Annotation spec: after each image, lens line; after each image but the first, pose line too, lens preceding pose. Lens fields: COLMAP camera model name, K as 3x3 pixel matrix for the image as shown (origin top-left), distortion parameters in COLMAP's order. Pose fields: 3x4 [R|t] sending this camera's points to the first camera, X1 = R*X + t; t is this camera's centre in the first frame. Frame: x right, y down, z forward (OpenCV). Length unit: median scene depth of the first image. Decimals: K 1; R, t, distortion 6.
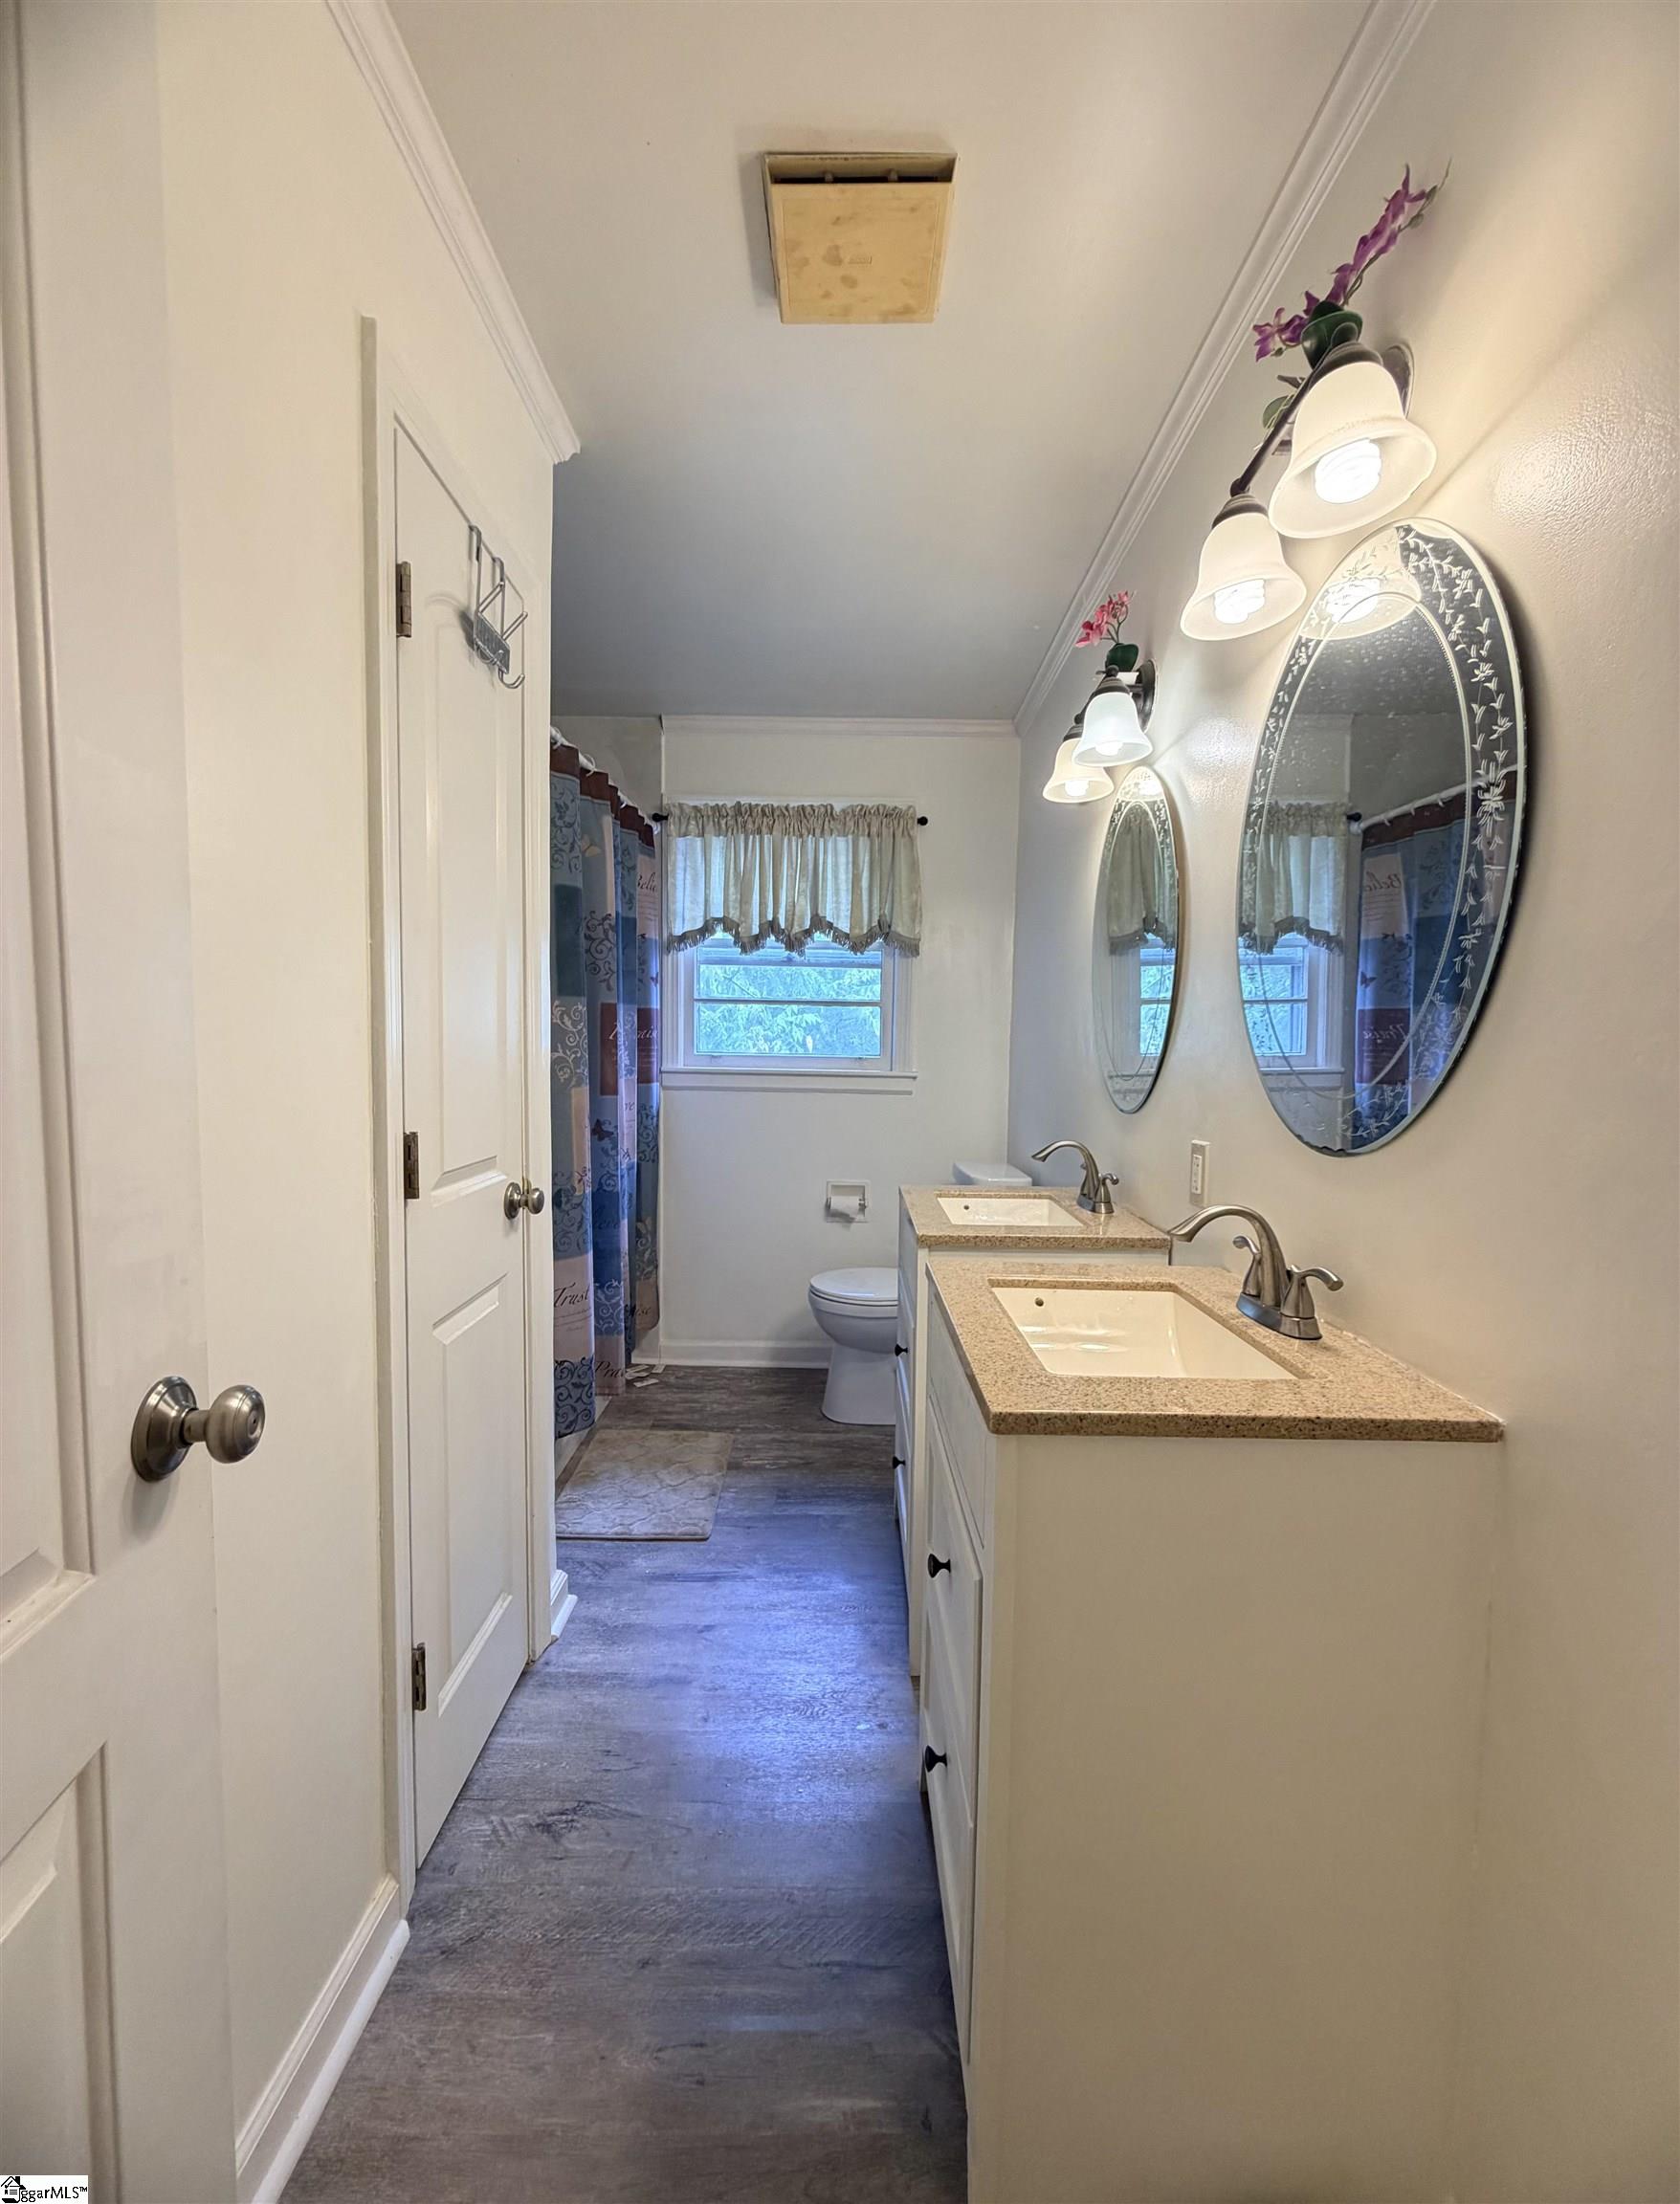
lens RADIAL K [[932.4, 0, 841.7], [0, 932.4, 1106.6], [0, 0, 1]] dist [0.000832, 0.000089]
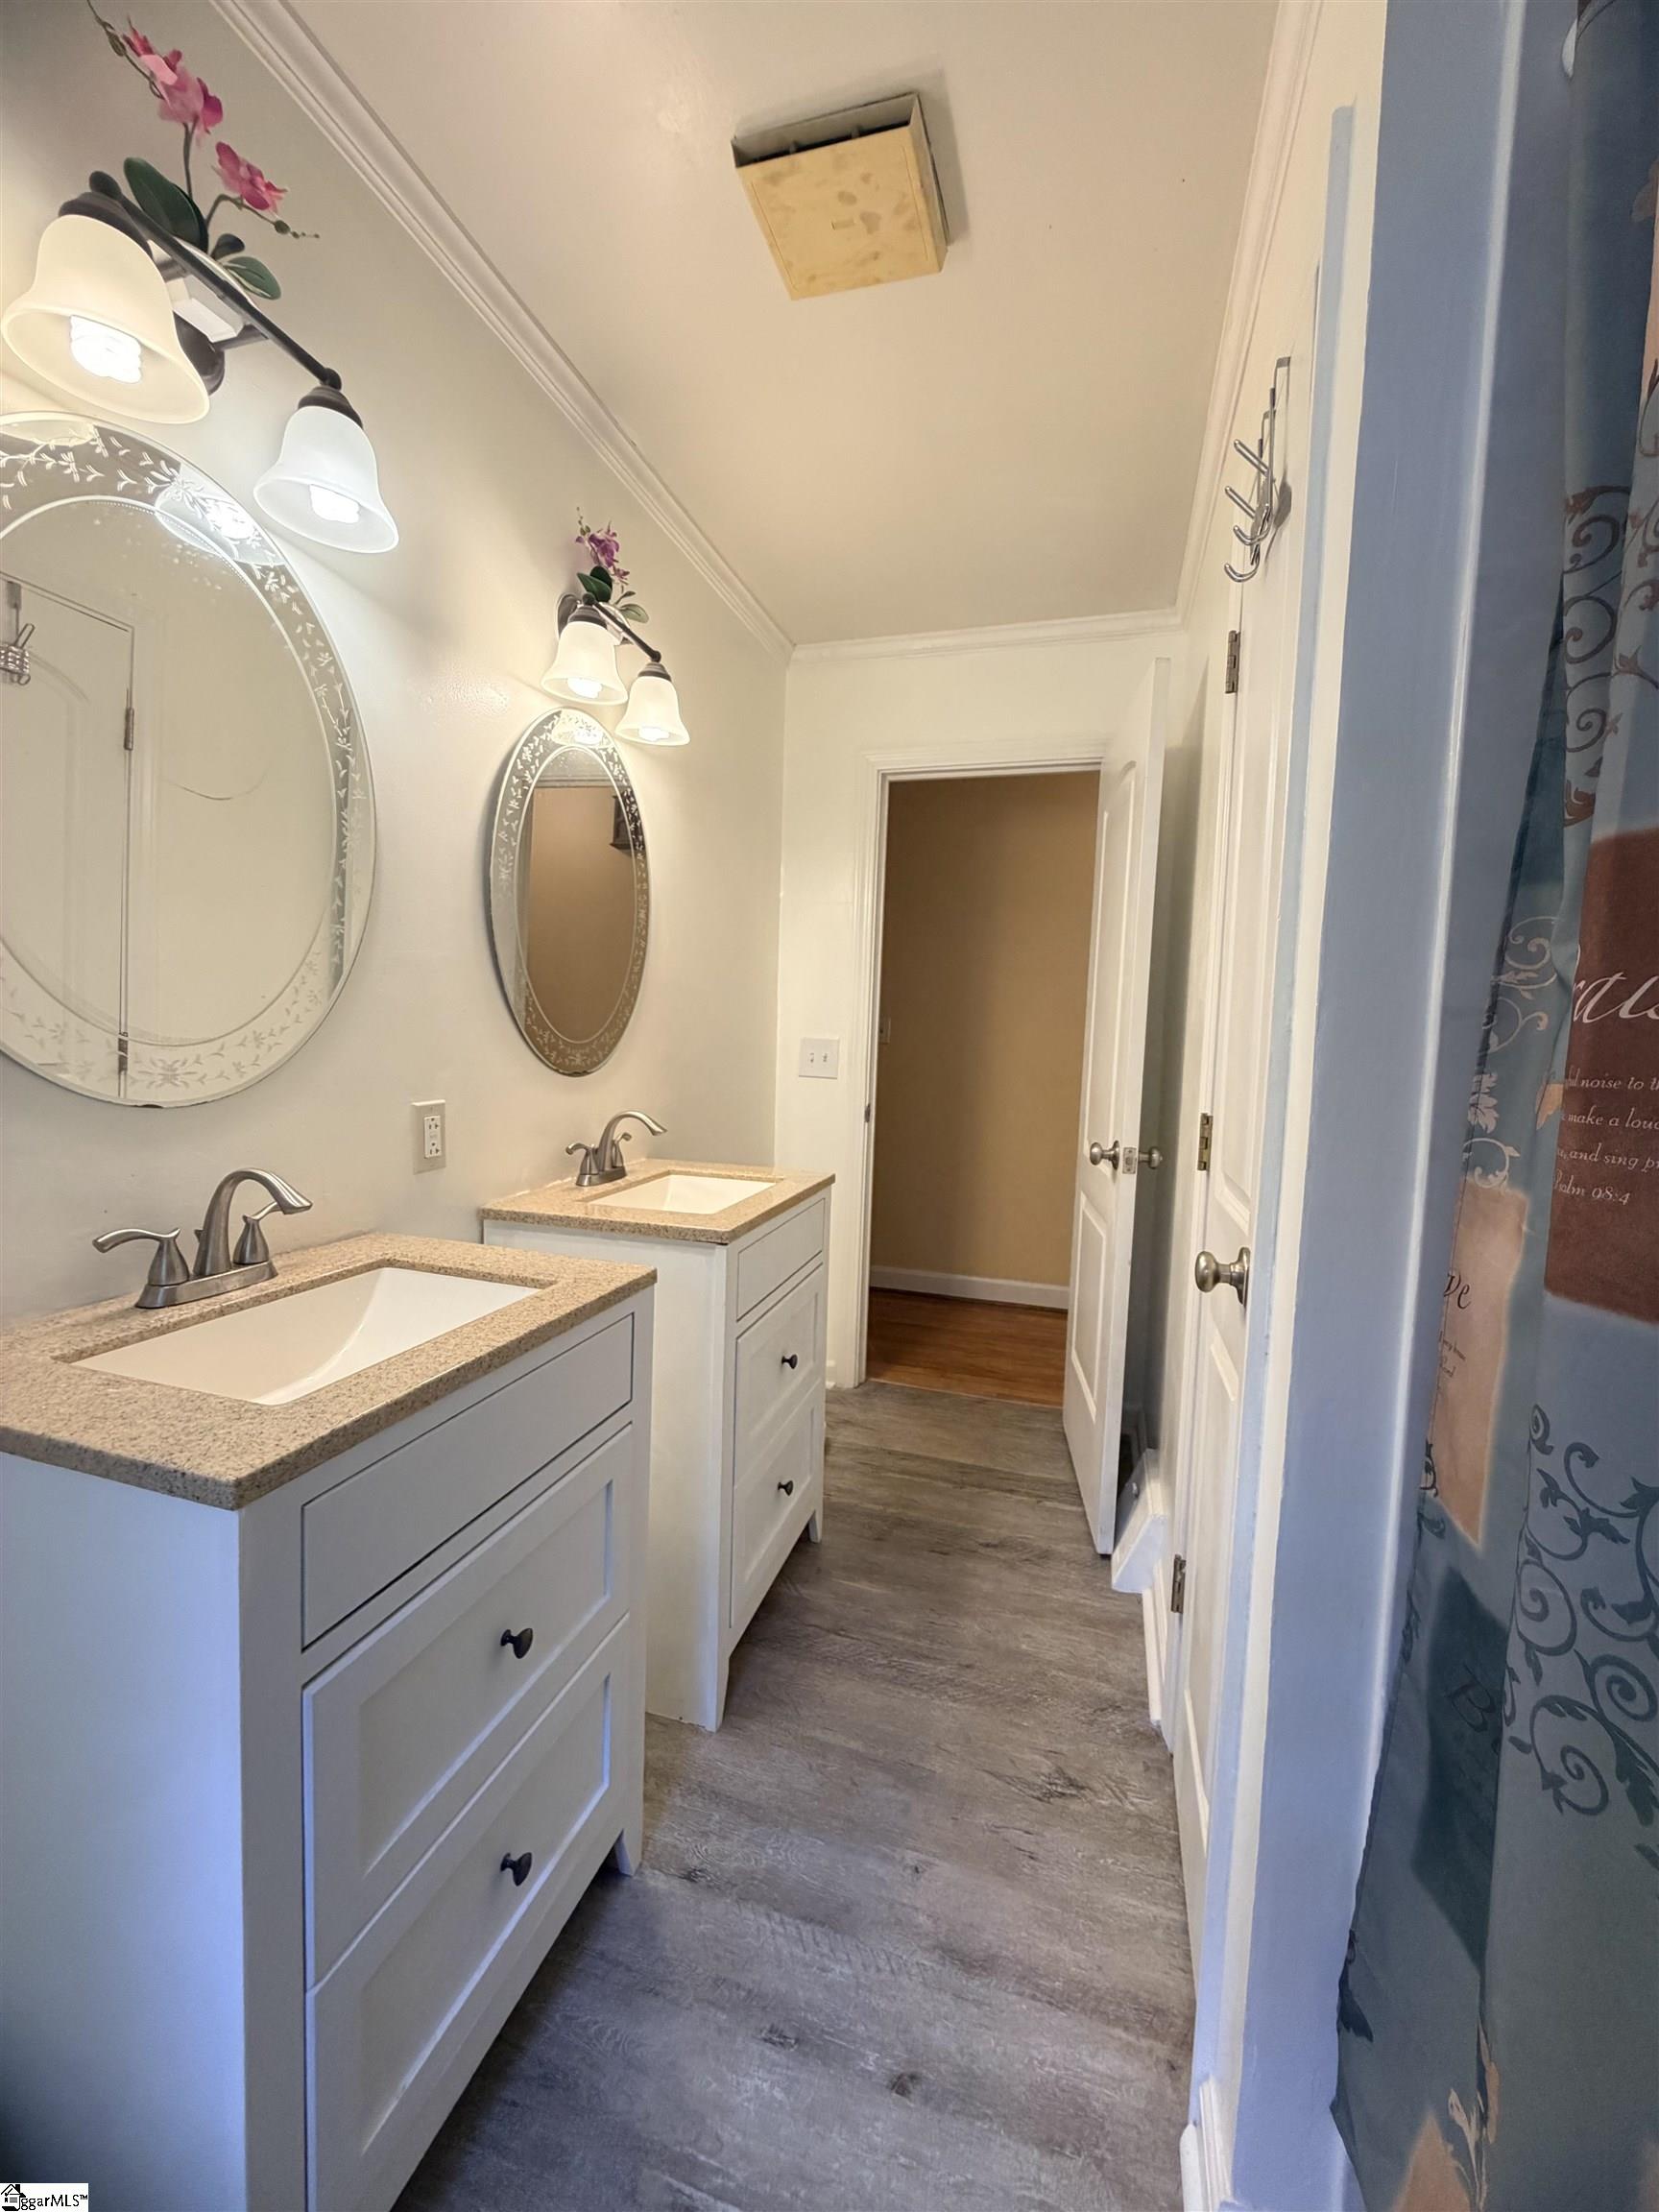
lens RADIAL K [[883.4, 0, 831.6], [0, 883.4, 1093.2], [0, 0, 1]] dist [0.000104, -0.000018]
pose [[-0.957637, -0.068047, 0.279823, -0.293465], [-0.032080, 0.990842, 0.131163, -0.117381], [-0.286186, 0.116629, -0.951050, 2.007753]]
